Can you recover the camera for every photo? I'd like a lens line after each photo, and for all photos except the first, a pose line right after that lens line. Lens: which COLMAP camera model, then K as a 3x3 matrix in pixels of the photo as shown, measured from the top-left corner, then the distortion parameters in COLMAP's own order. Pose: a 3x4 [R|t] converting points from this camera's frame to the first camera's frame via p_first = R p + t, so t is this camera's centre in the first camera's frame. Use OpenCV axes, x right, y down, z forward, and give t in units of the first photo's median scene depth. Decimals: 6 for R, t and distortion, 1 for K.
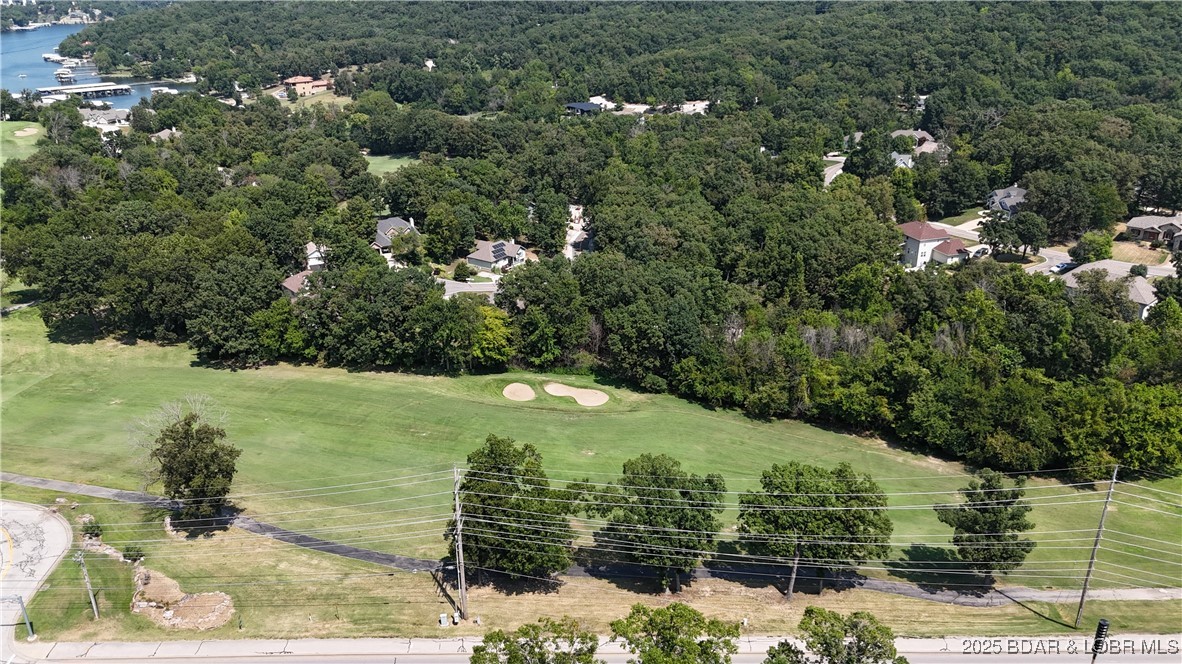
lens RADIAL K [[860.4, 0, 592.4], [0, 860.4, 330.0], [0, 0, 1]] dist [0.075900, -0.086246]
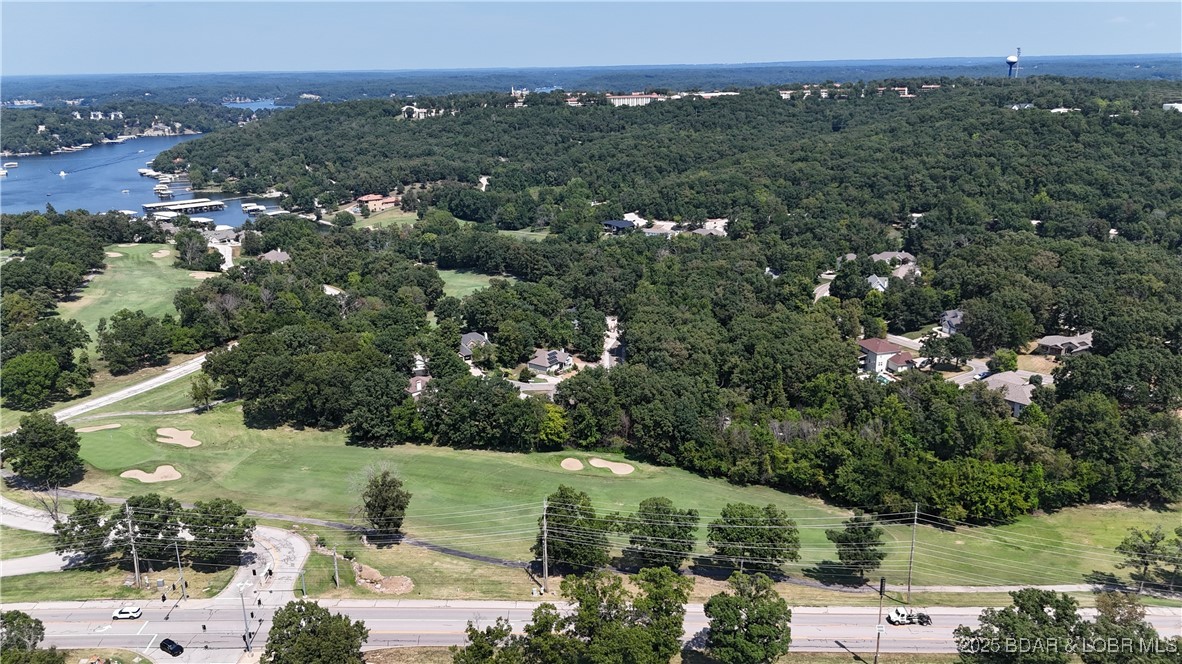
lens RADIAL K [[860.4, 0, 592.4], [0, 860.4, 330.0], [0, 0, 1]] dist [0.075900, -0.086246]
pose [[0.999138, 0.002152, -0.041462, 0.006128], [-0.006297, 0.994959, -0.100090, -0.005723], [0.041037, 0.100264, 0.994114, -0.340699]]
